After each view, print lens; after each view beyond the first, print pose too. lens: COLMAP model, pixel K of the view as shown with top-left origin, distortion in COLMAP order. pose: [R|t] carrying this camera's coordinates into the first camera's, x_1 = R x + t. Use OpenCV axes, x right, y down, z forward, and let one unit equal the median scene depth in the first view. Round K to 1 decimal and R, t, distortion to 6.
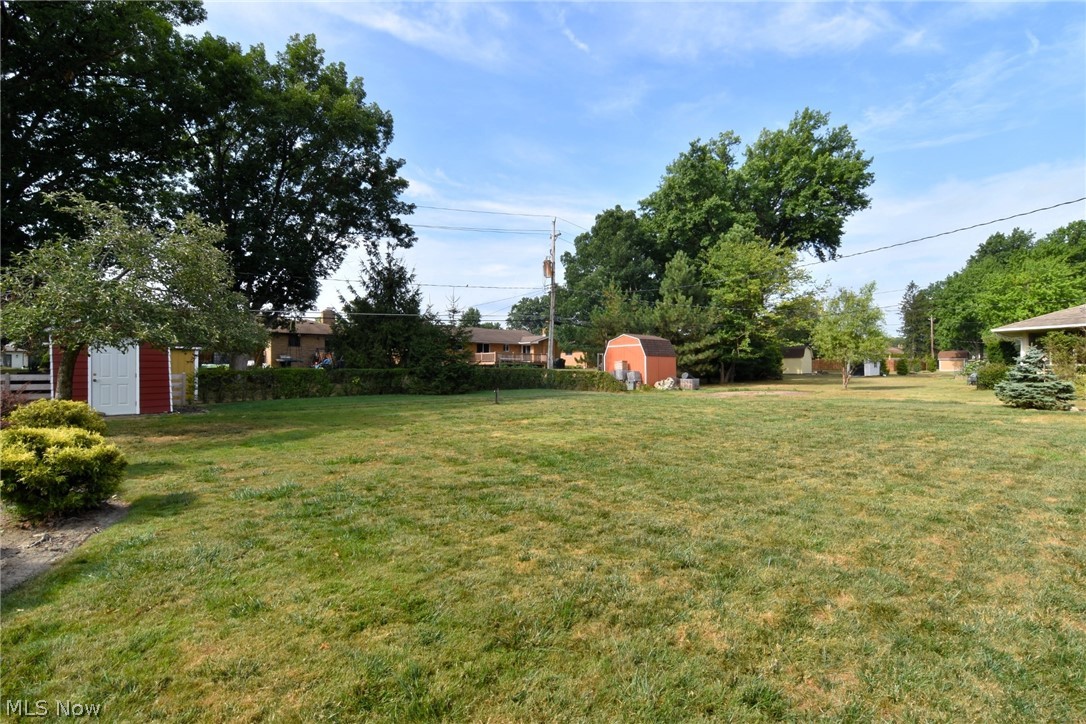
lens RADIAL K [[503.0, 0, 543.0], [0, 503.0, 362.0], [0, 0, 1]] dist [0.000301, 0.000076]
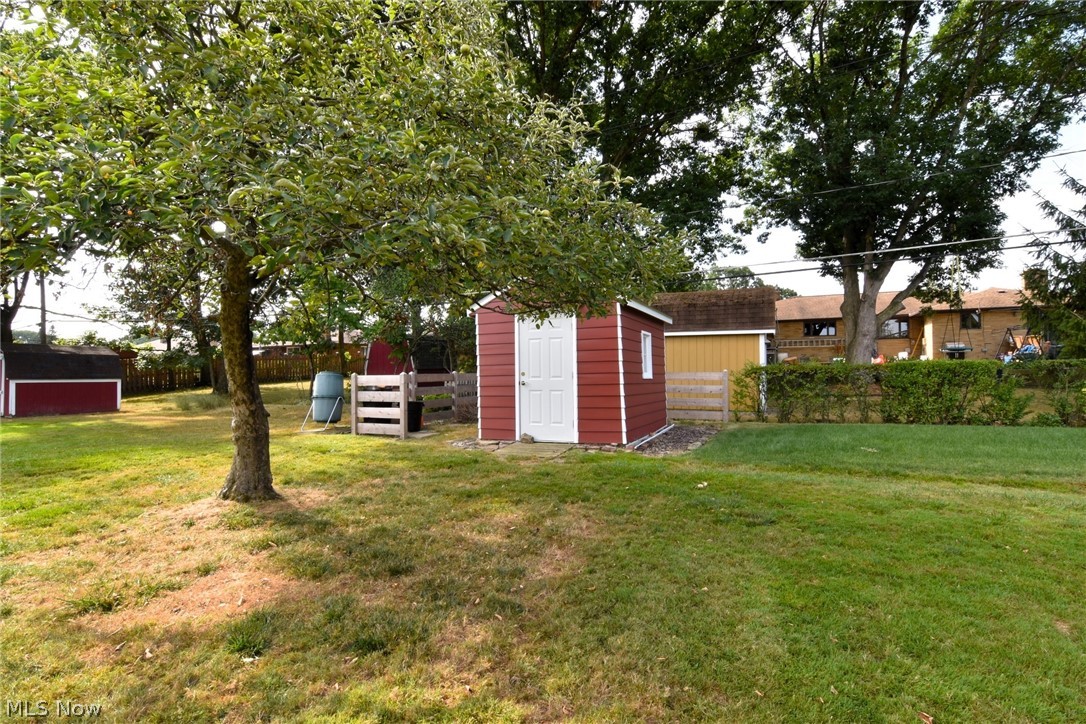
lens RADIAL K [[503.0, 0, 543.0], [0, 503.0, 362.0], [0, 0, 1]] dist [0.000301, 0.000076]
pose [[0.373384, -0.009486, -0.927629, -0.101692], [0.019927, 0.999799, -0.002203, 0.003905], [0.927463, -0.017663, 0.373498, 0.274392]]
